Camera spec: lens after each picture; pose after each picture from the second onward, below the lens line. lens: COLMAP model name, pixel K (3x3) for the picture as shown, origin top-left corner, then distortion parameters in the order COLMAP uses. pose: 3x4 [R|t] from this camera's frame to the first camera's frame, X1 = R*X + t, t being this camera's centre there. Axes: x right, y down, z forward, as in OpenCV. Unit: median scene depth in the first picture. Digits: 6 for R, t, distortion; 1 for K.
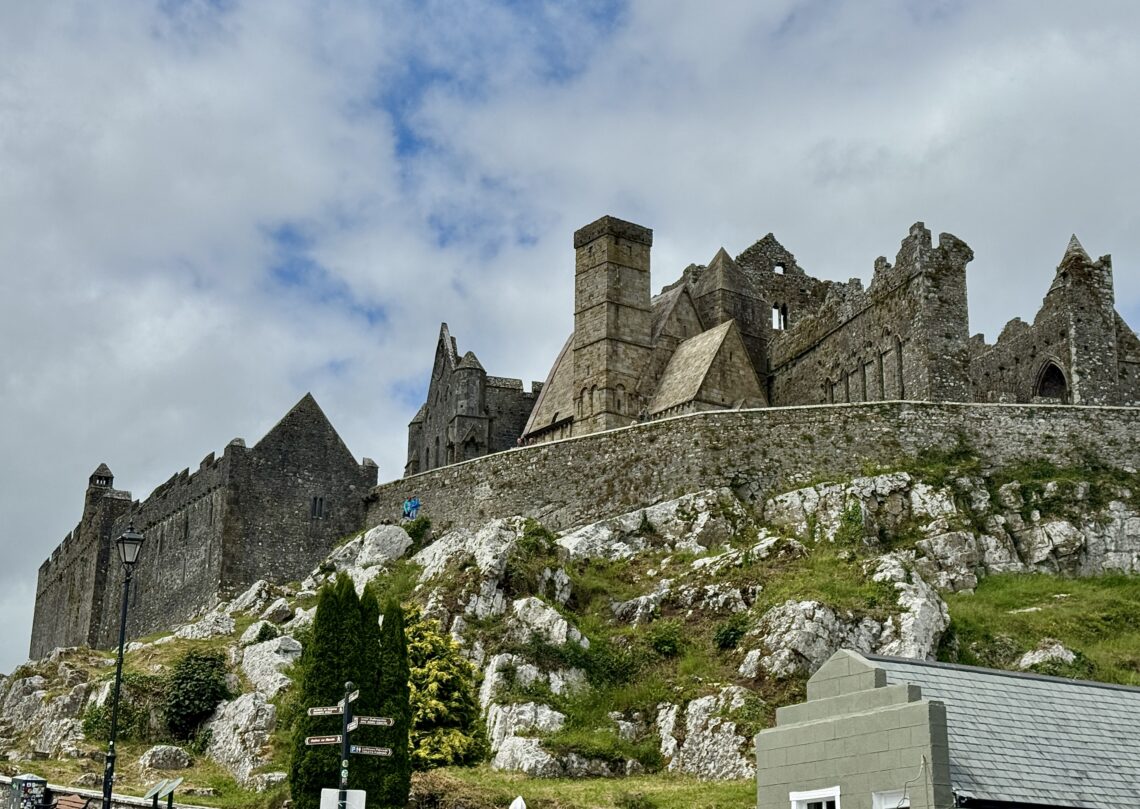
lens RADIAL K [[1746.0, 0, 570.1], [0, 1746.0, 404.1], [0, 0, 1]] dist [0.009310, 0.000000]
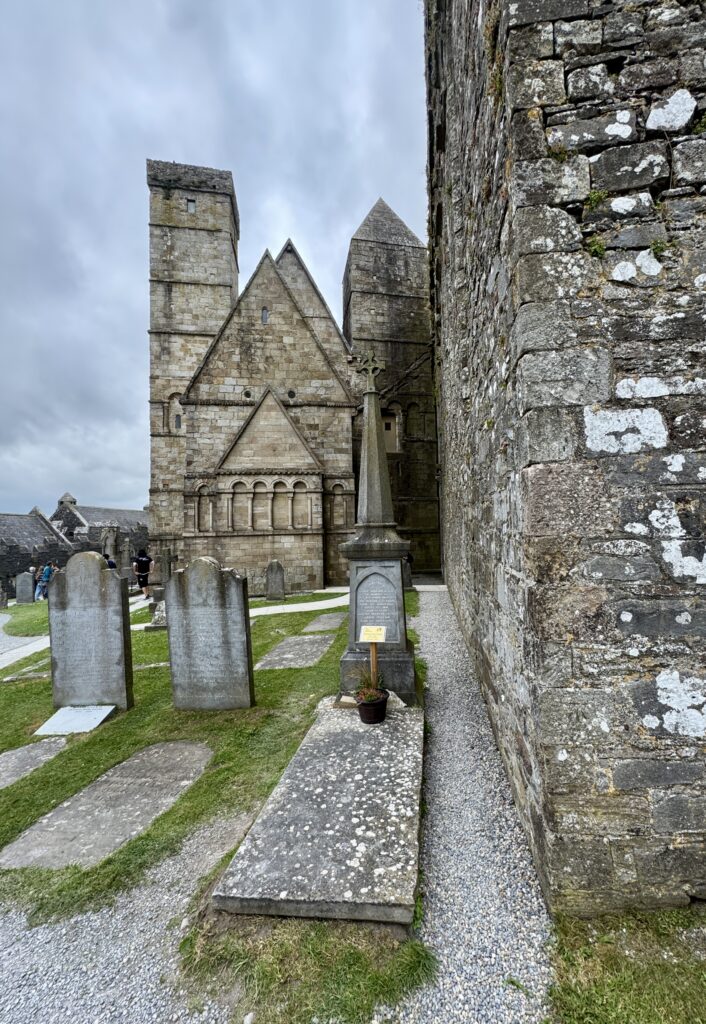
lens RADIAL K [[433.1, 0, 384.7], [0, 433.1, 511.7], [0, 0, 1]] dist [-0.000435, -0.000083]
pose [[0.906367, -0.051324, -0.419361, 0.182209], [0.154856, 0.963872, 0.216726, 0.010946], [0.393087, -0.261374, 0.881570, 0.847532]]
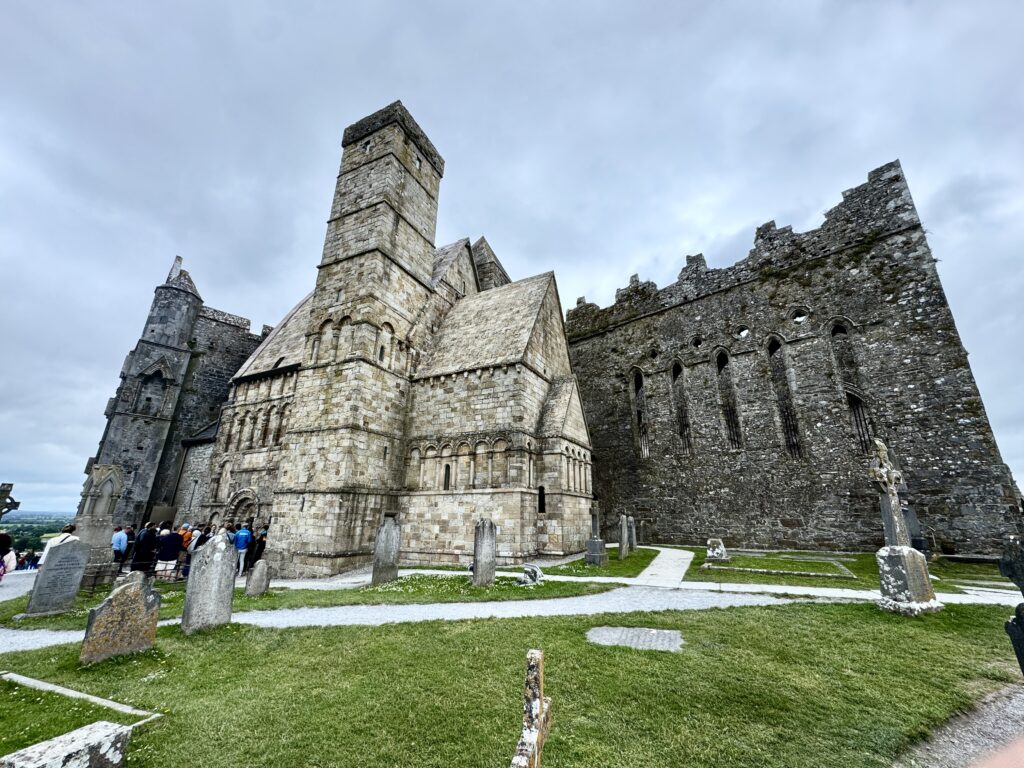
lens RADIAL K [[410.3, 0, 514.7], [0, 410.3, 384.0], [0, 0, 1]] dist [-0.001204, -0.000026]
pose [[0.883012, 0.151099, 0.444363, 0.005434], [-0.143369, 0.988345, -0.051177, 0.012194], [-0.446917, -0.018518, 0.894384, 0.829091]]
